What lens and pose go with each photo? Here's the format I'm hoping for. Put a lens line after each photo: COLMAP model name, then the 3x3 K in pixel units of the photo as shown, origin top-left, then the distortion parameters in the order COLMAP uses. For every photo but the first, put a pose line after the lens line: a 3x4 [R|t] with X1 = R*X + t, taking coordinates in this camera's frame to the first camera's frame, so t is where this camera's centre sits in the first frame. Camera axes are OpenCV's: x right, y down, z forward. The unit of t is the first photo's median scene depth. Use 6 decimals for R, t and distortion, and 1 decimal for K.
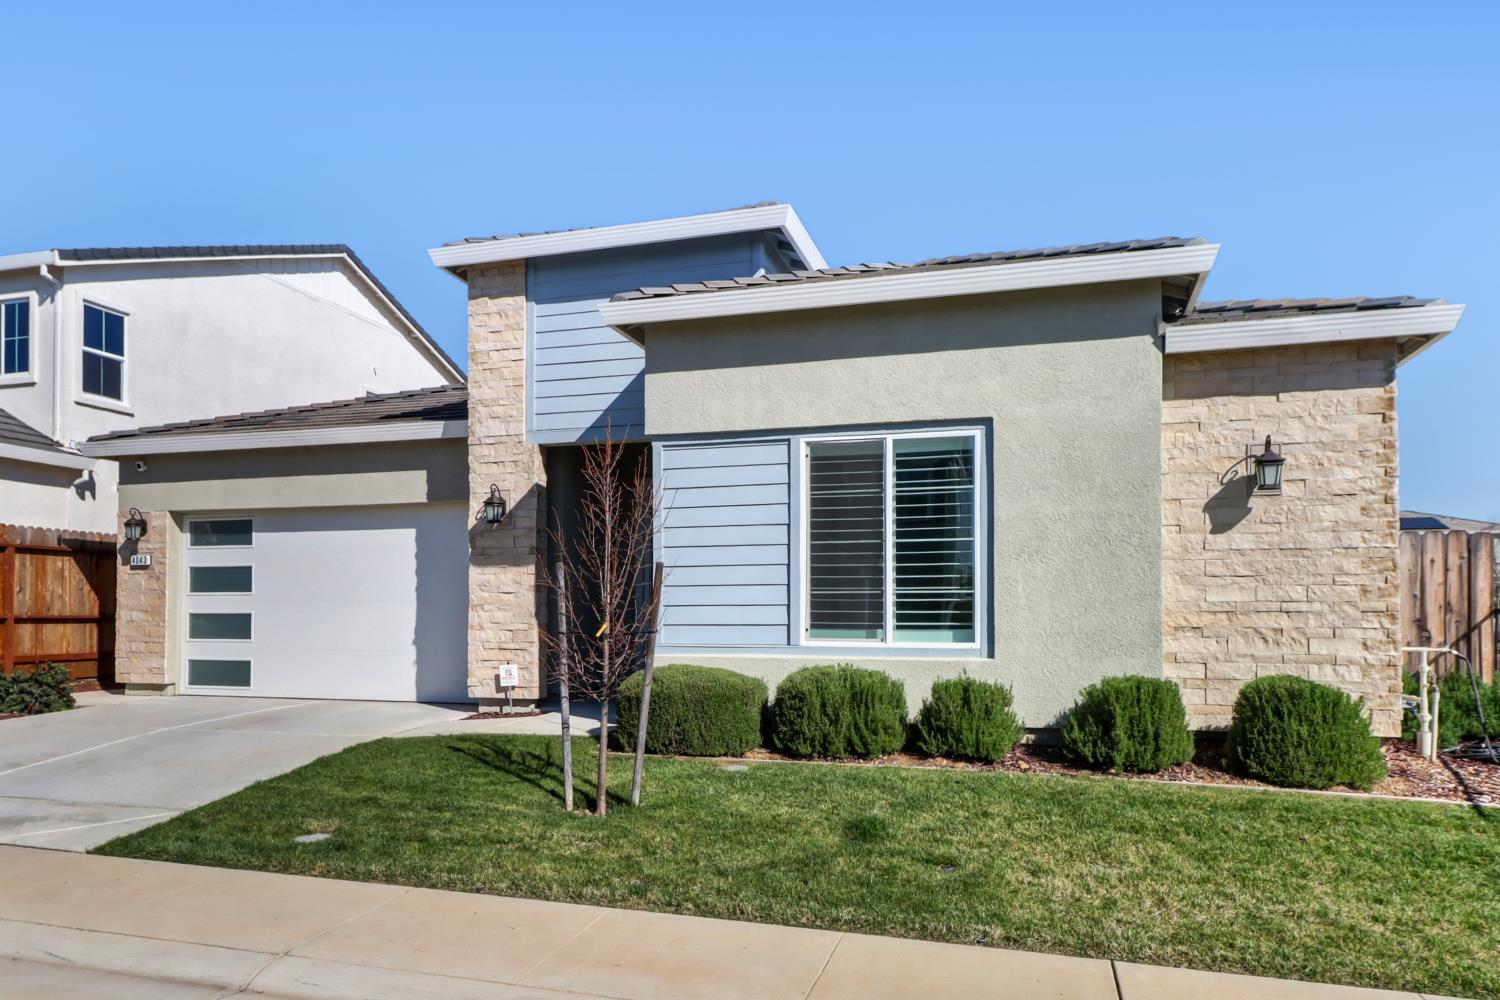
lens RADIAL K [[707.3, 0, 757.0], [0, 707.3, 474.4], [0, 0, 1]] dist [0.018321, -0.013735]
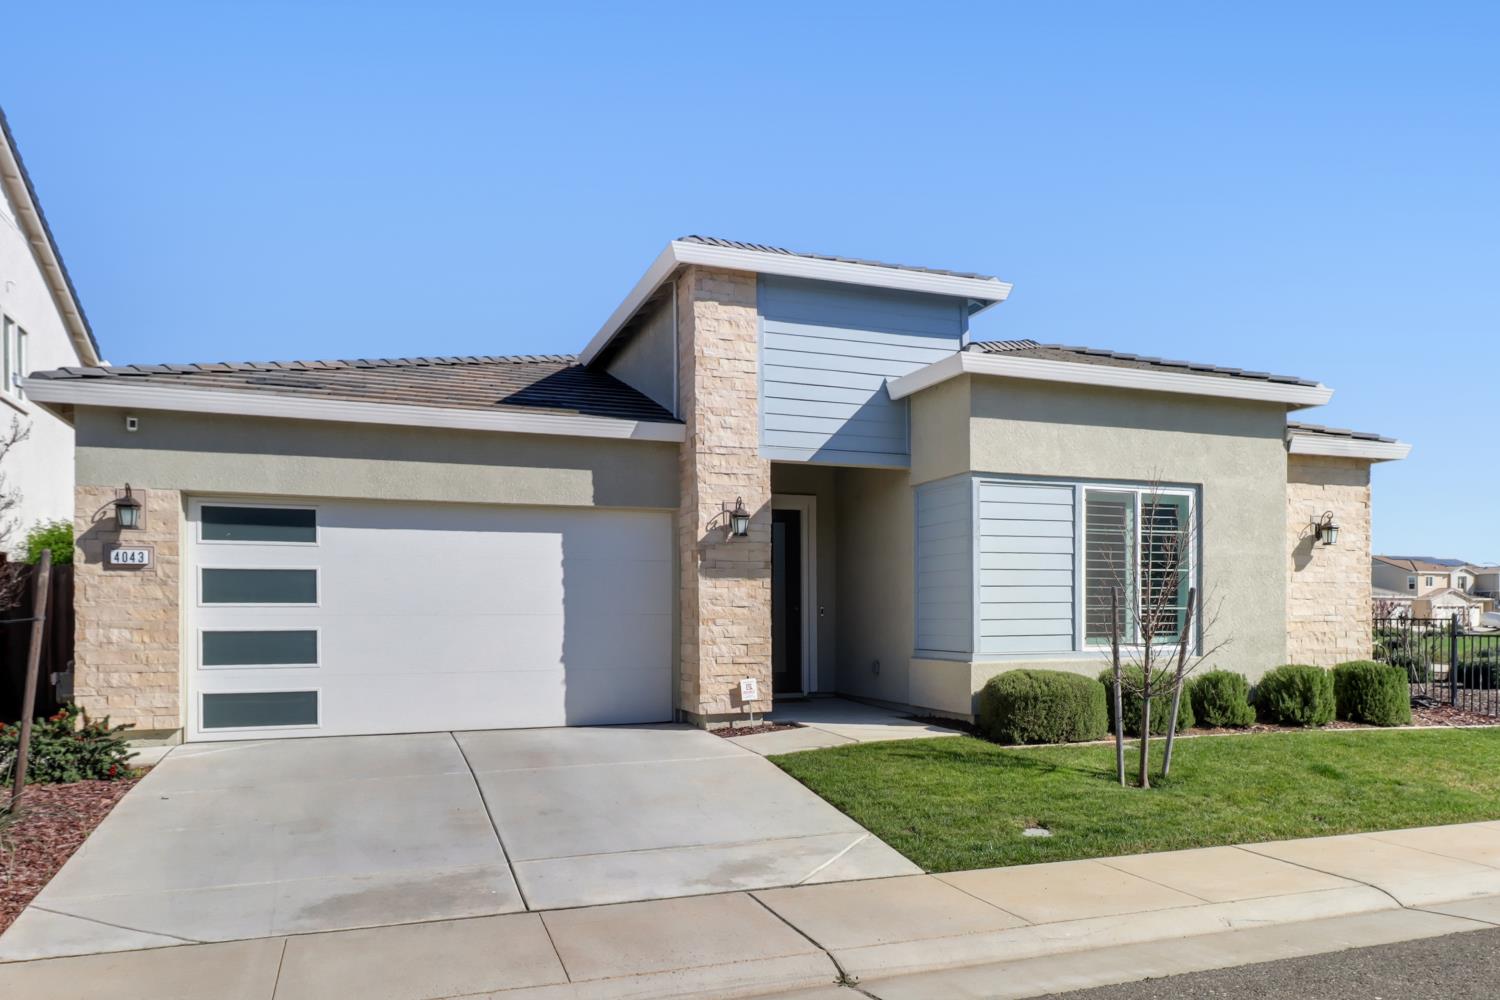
lens RADIAL K [[705.5, 0, 765.3], [0, 705.5, 485.0], [0, 0, 1]] dist [0.003610, -0.000257]
pose [[0.888900, 0.079932, 0.451074, -0.783989], [-0.081485, 0.996546, -0.016016, 0.010385], [-0.450797, -0.022519, 0.892343, 0.107825]]
